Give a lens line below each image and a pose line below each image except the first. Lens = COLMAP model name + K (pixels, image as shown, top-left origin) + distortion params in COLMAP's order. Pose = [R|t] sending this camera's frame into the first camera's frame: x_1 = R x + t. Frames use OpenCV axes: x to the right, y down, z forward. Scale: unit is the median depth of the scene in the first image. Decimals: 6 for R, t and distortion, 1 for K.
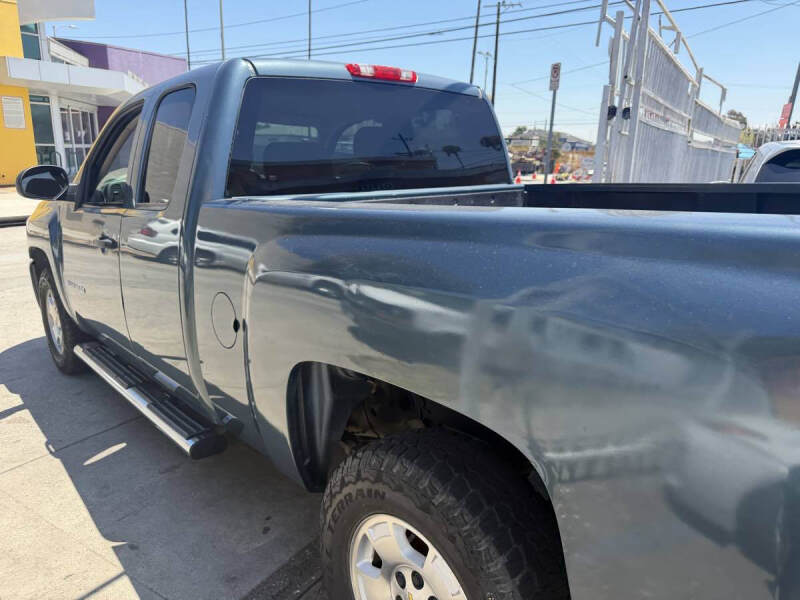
lens RADIAL K [[564.5, 0, 390.1], [0, 564.5, 311.5], [0, 0, 1]] dist [-0.001265, -0.004911]
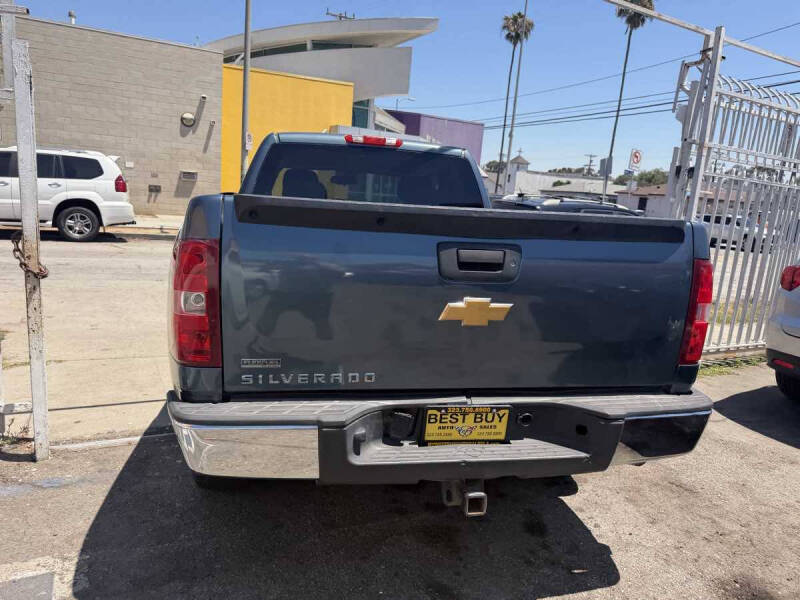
lens RADIAL K [[550.4, 0, 402.5], [0, 550.4, 306.2], [0, 0, 1]] dist [0.060624, -0.090610]
pose [[0.875614, 0.134742, -0.463836, 0.713742], [-0.180290, 0.982071, -0.055058, 0.084459], [0.448101, 0.131835, 0.884209, -0.222629]]
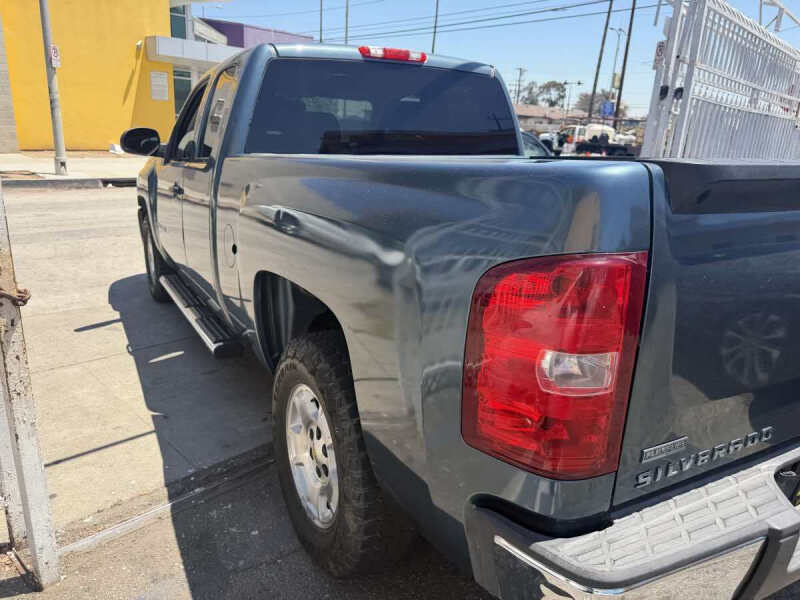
lens RADIAL K [[560.8, 0, 385.6], [0, 560.8, 305.6], [0, 0, 1]] dist [0.004881, -0.011952]
pose [[0.976832, 0.087657, -0.195232, 0.211414], [-0.082245, 0.995973, 0.035674, 0.050853], [0.197573, -0.018791, 0.980108, -0.138075]]
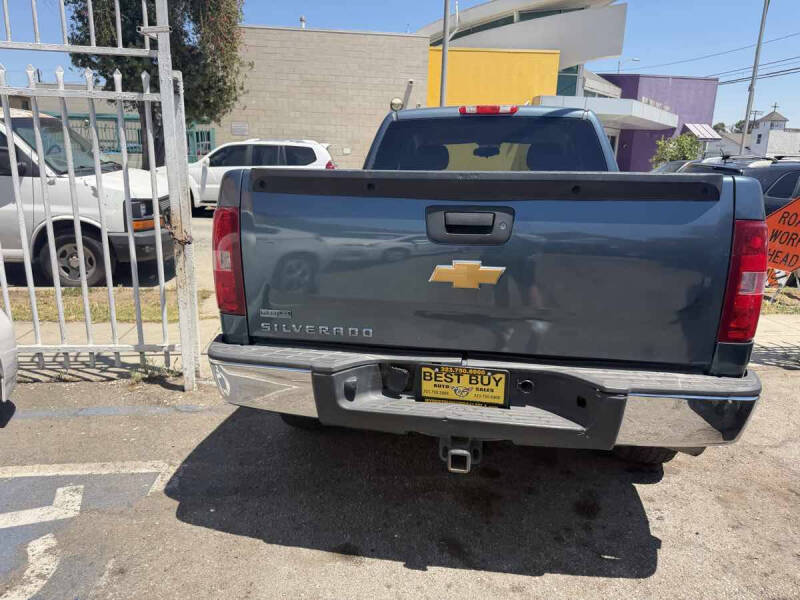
lens RADIAL K [[553.2, 0, 409.8], [0, 553.2, 300.3], [0, 0, 1]] dist [0.051650, -0.060822]
pose [[0.647986, 0.178260, -0.740498, 0.928632], [-0.214341, 0.975613, 0.047297, 0.054625], [0.730871, 0.128071, 0.670392, -0.103834]]
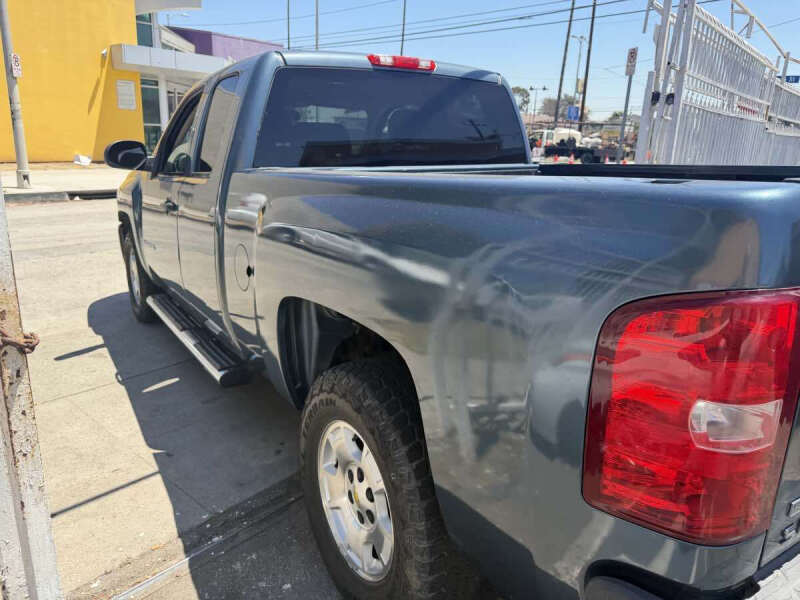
lens RADIAL K [[563.9, 0, 400.4], [0, 563.9, 291.9], [0, 0, 1]] dist [-0.004621, -0.000851]
pose [[0.990502, 0.048949, -0.128488, 0.130279], [-0.049609, 0.998767, -0.001939, 0.035012], [0.128234, 0.008294, 0.991709, -0.103282]]
